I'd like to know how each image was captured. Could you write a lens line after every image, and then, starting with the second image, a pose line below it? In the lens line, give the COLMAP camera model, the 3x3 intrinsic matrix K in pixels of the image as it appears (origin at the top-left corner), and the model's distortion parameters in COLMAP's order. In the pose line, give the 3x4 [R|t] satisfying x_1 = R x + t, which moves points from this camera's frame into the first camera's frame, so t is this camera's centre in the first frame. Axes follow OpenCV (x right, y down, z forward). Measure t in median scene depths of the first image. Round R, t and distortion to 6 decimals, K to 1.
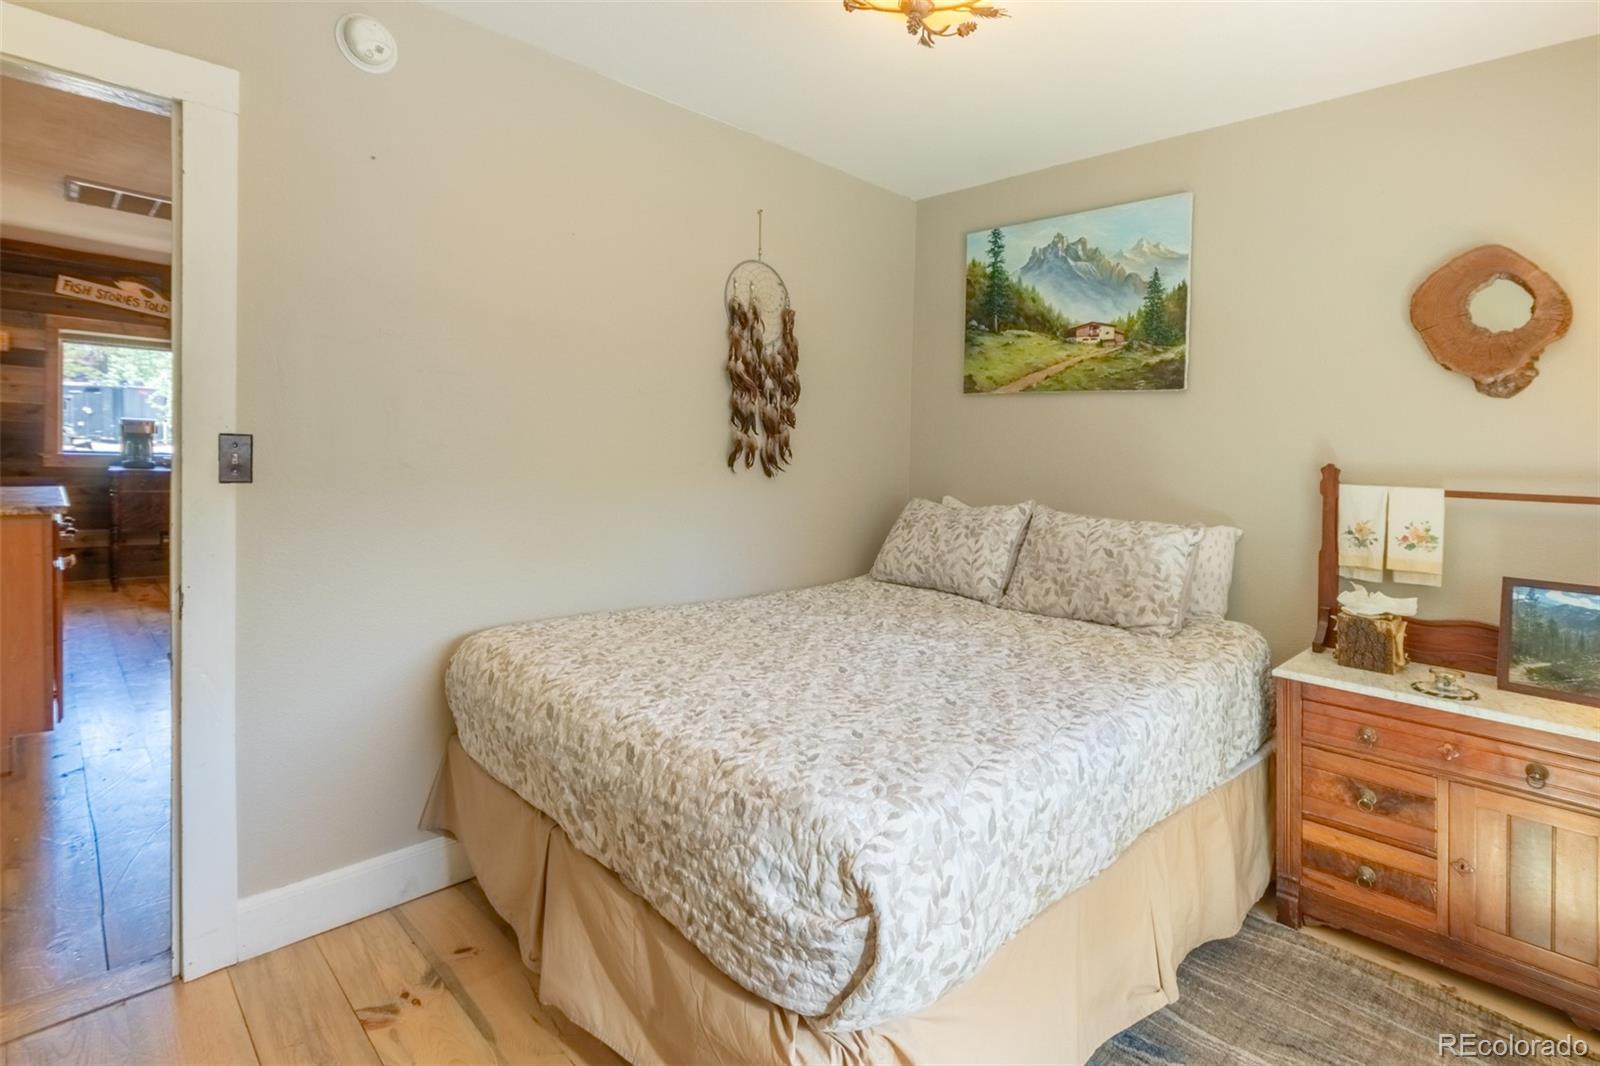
lens RADIAL K [[770.4, 0, 841.8], [0, 770.4, 488.9], [0, 0, 1]] dist [-0.004081, -0.000995]
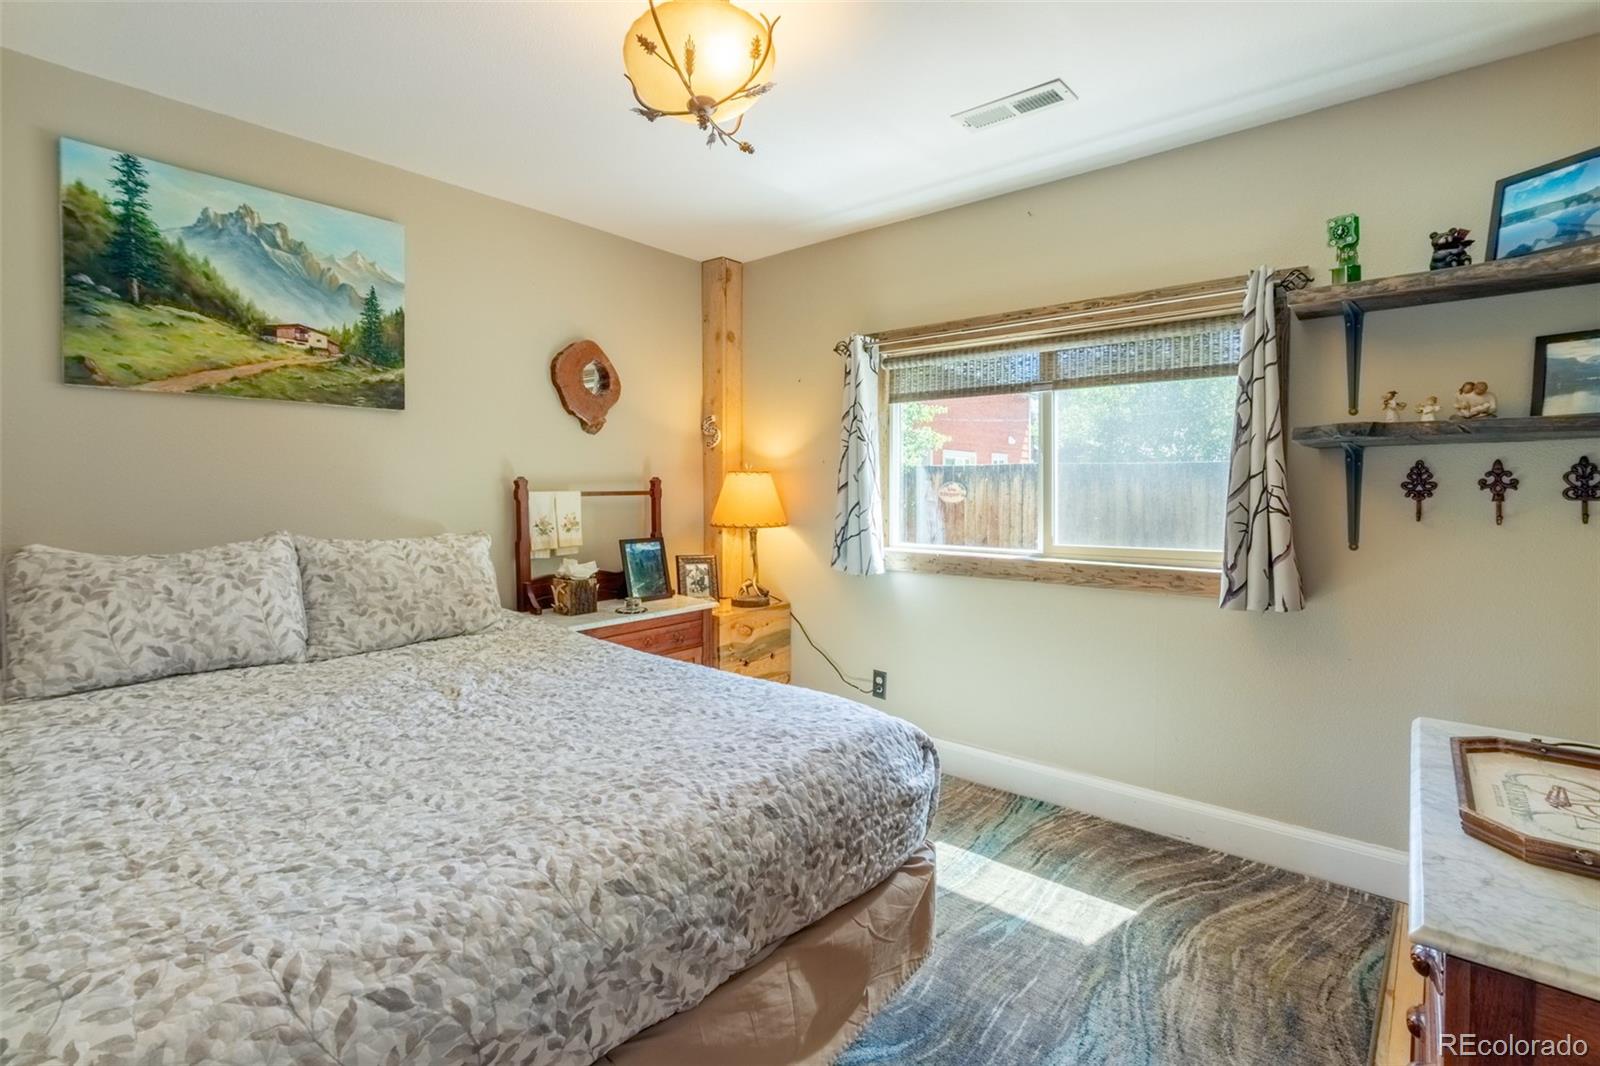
lens RADIAL K [[770.4, 0, 758.7], [0, 770.4, 503.0], [0, 0, 1]] dist [-0.004081, -0.000995]
pose [[-0.038487, -0.066098, 0.997071, -0.611256], [0.041771, 0.996831, 0.067694, -0.050916], [-0.998386, 0.044254, -0.035604, 0.528013]]
